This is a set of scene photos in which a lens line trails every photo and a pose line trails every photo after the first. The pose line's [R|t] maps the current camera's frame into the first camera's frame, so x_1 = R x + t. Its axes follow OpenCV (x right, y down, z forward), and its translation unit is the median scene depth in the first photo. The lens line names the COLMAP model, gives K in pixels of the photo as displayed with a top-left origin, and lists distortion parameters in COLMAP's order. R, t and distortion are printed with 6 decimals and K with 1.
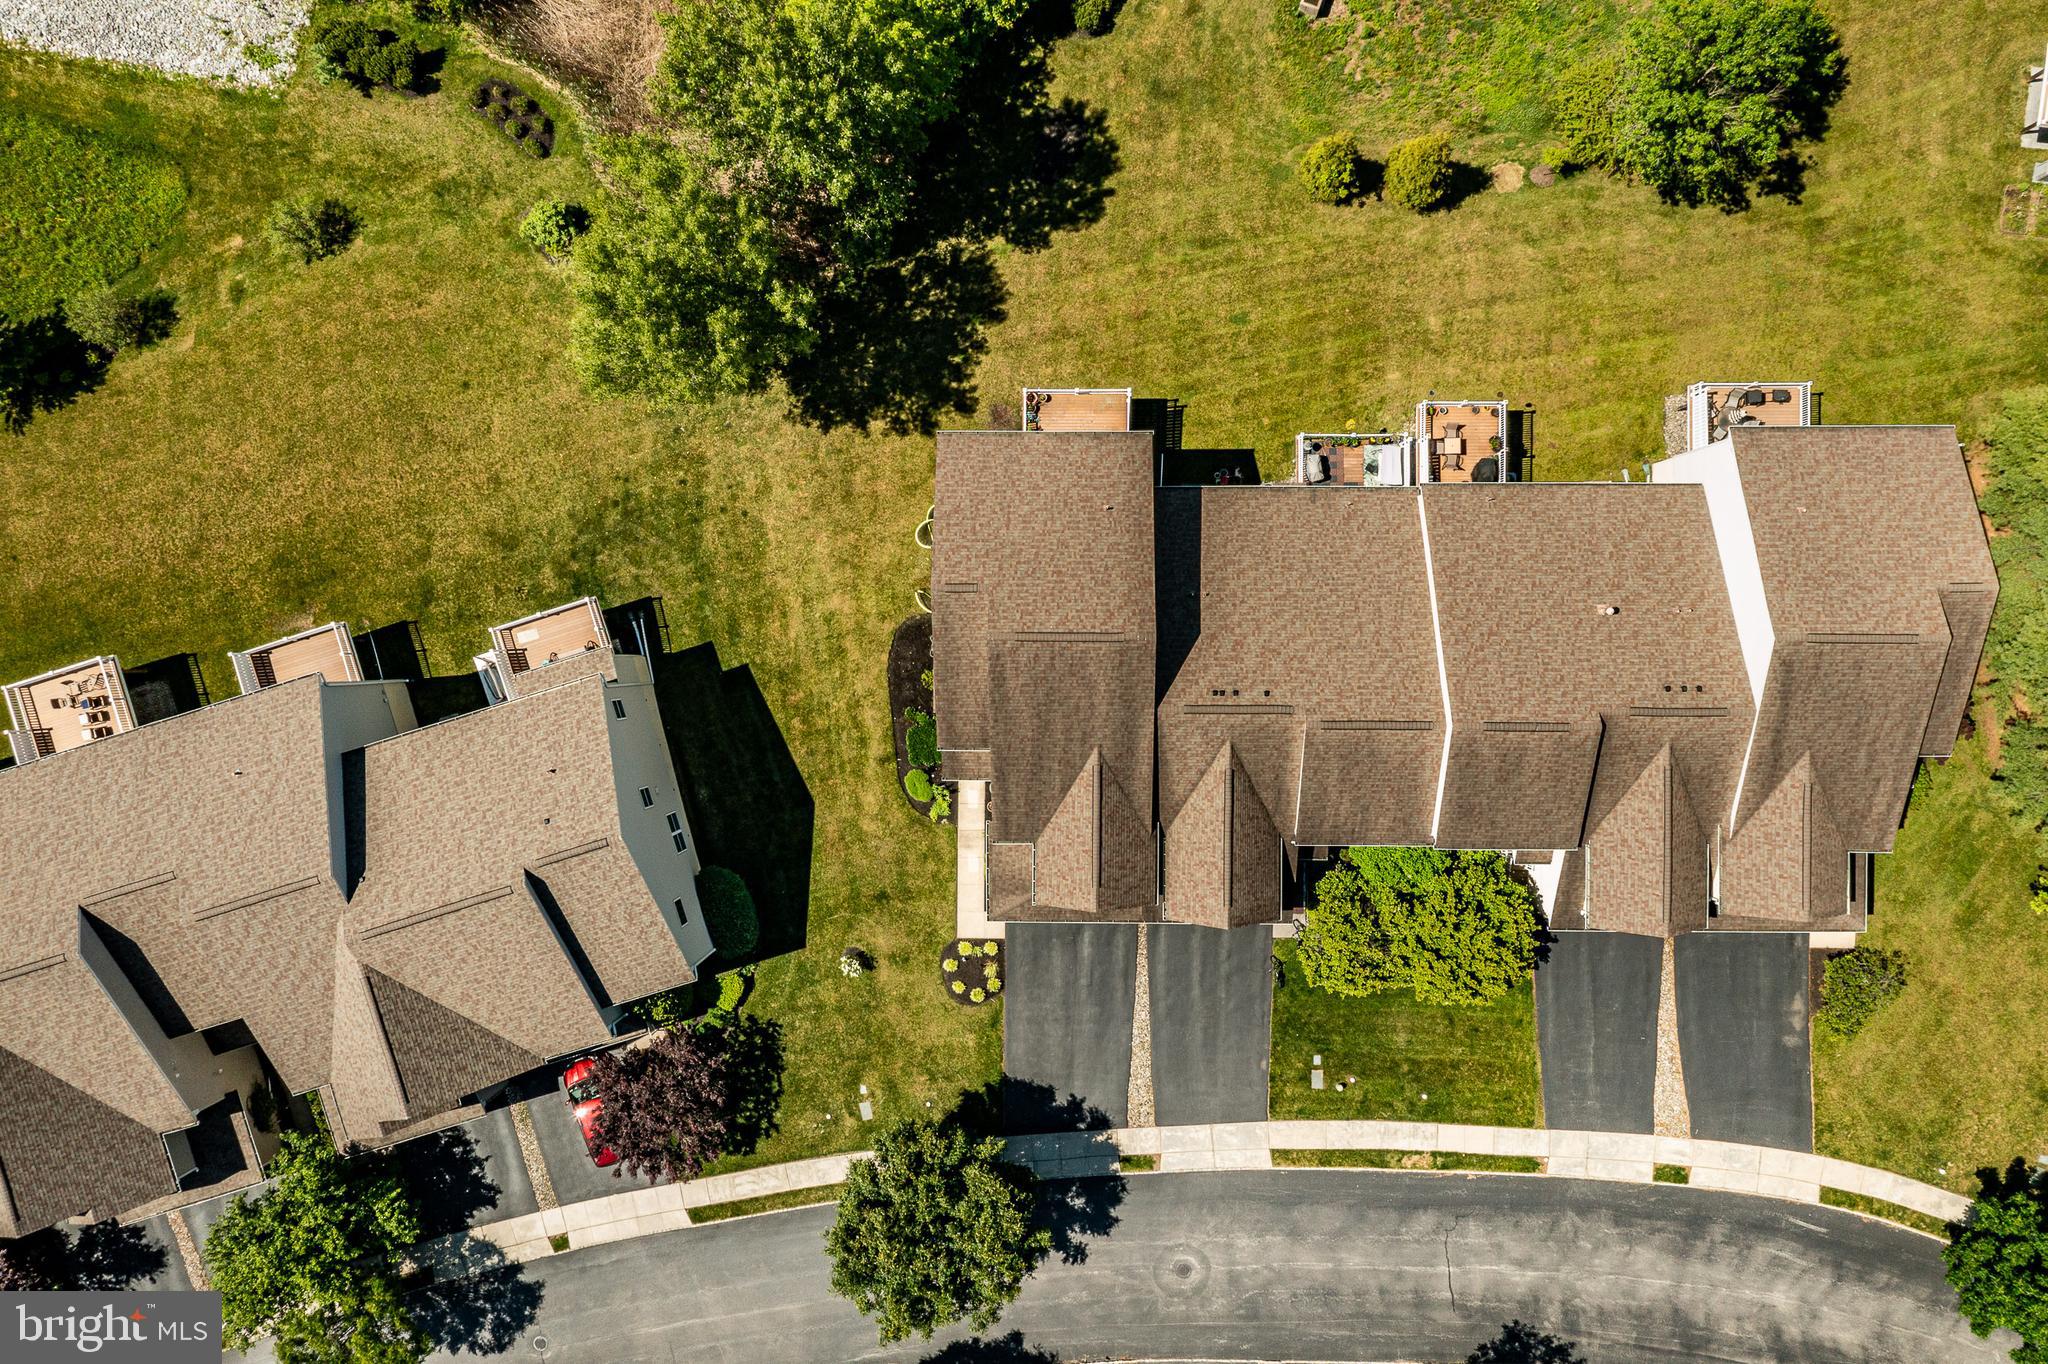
lens RADIAL K [[1612.2, 0, 1024.0], [0, 1612.2, 682.0], [0, 0, 1]] dist [-0.008699, 0.003268]
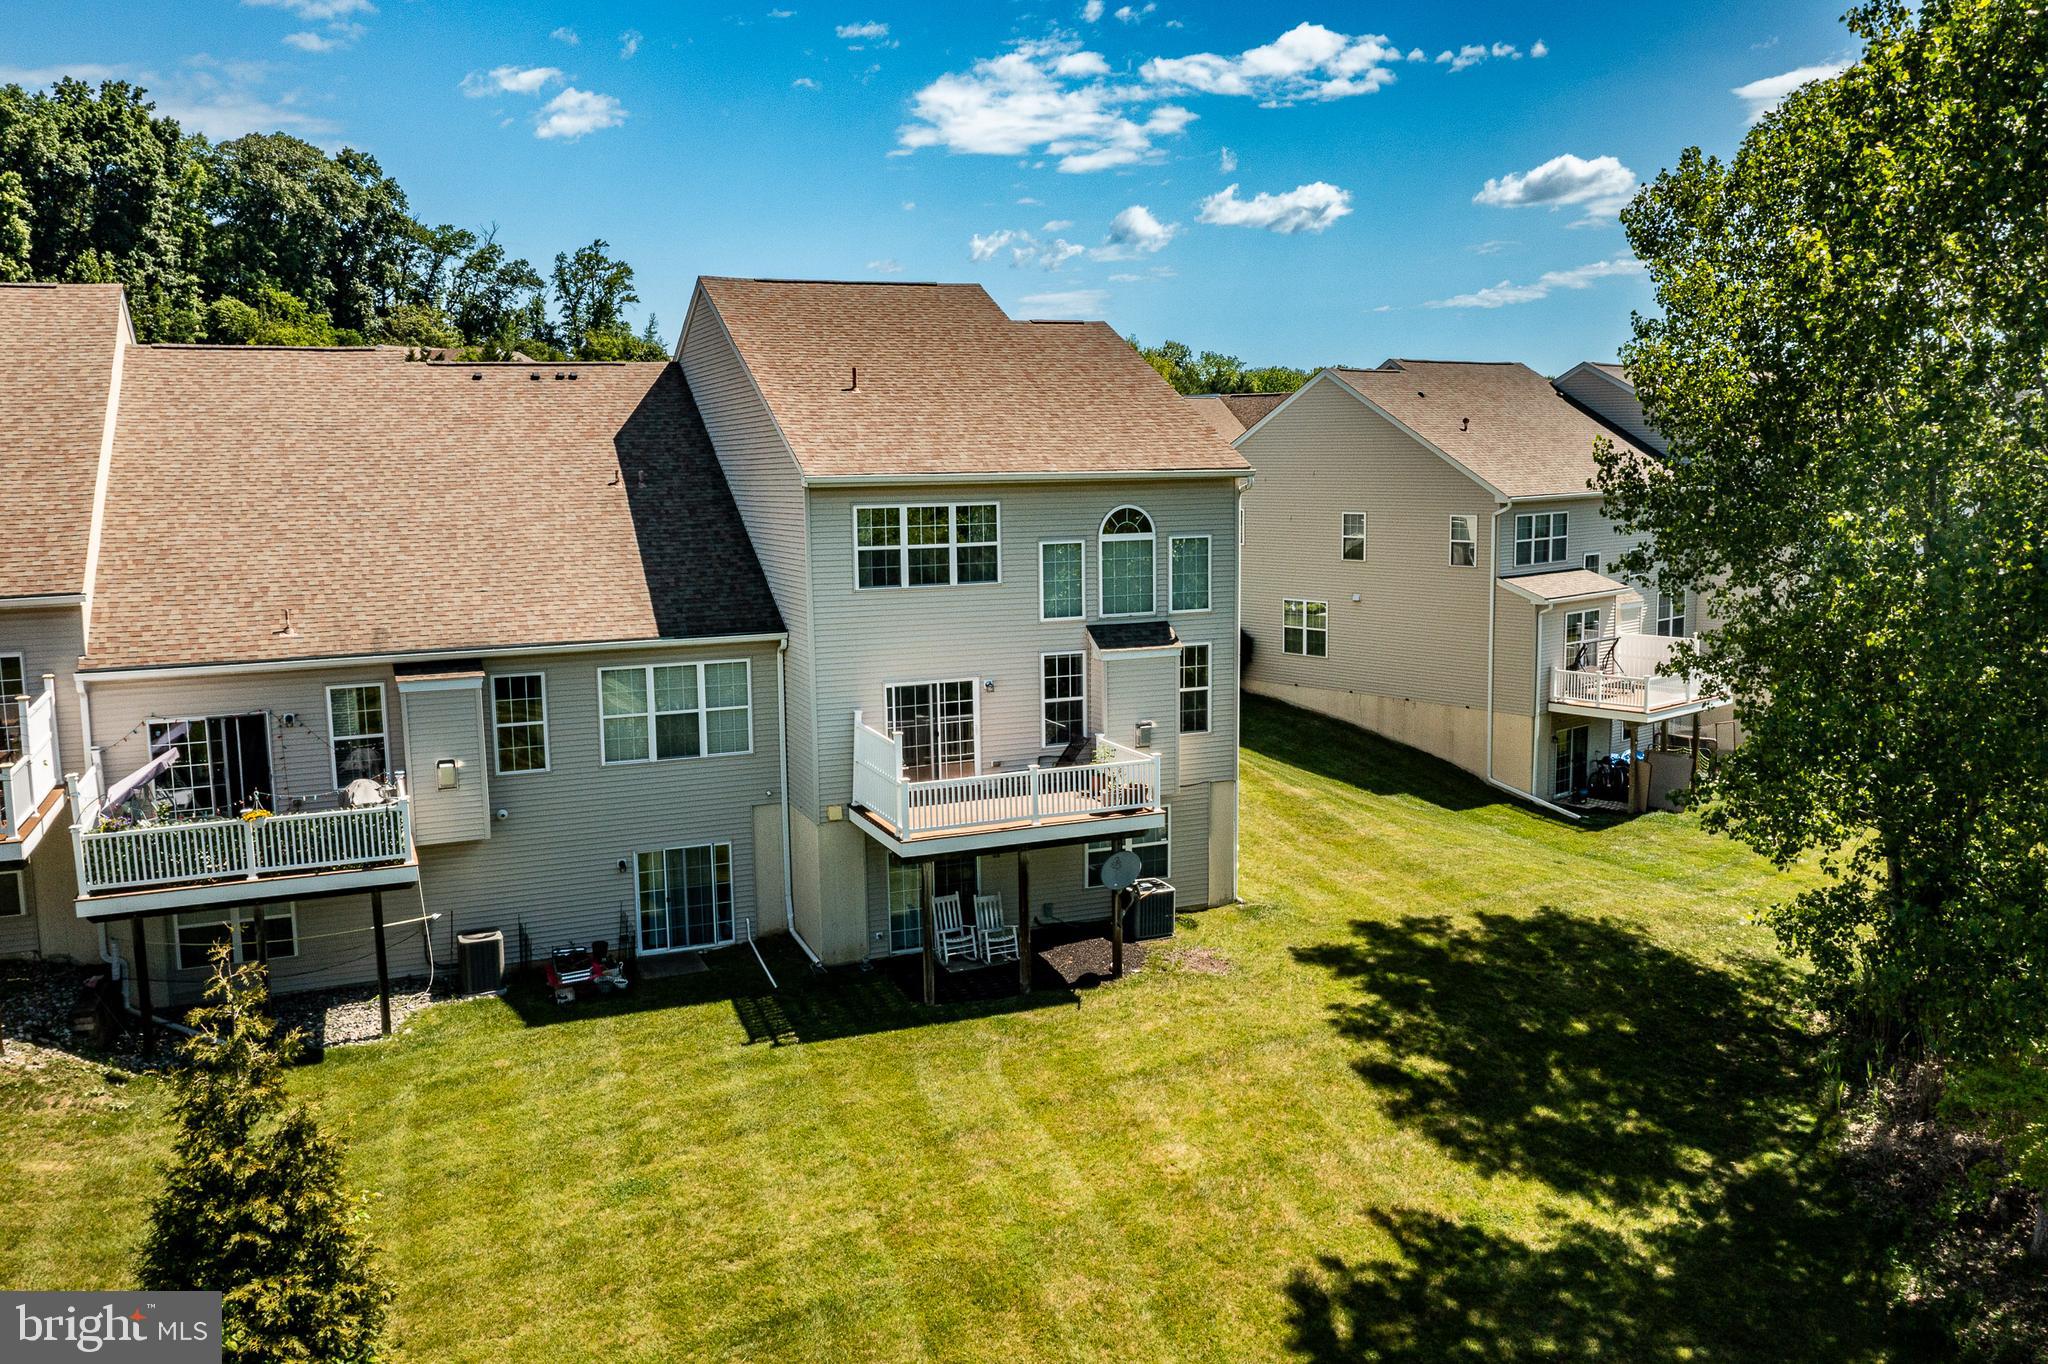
lens RADIAL K [[1629.3, 0, 1017.8], [0, 1629.3, 677.9], [0, 0, 1]] dist [-0.011501, 0.005299]
pose [[-0.926328, 0.095822, -0.364326, 0.169555], [-0.375624, -0.161324, 0.912623, -0.510129], [0.028674, 0.982239, 0.185432, 0.880517]]
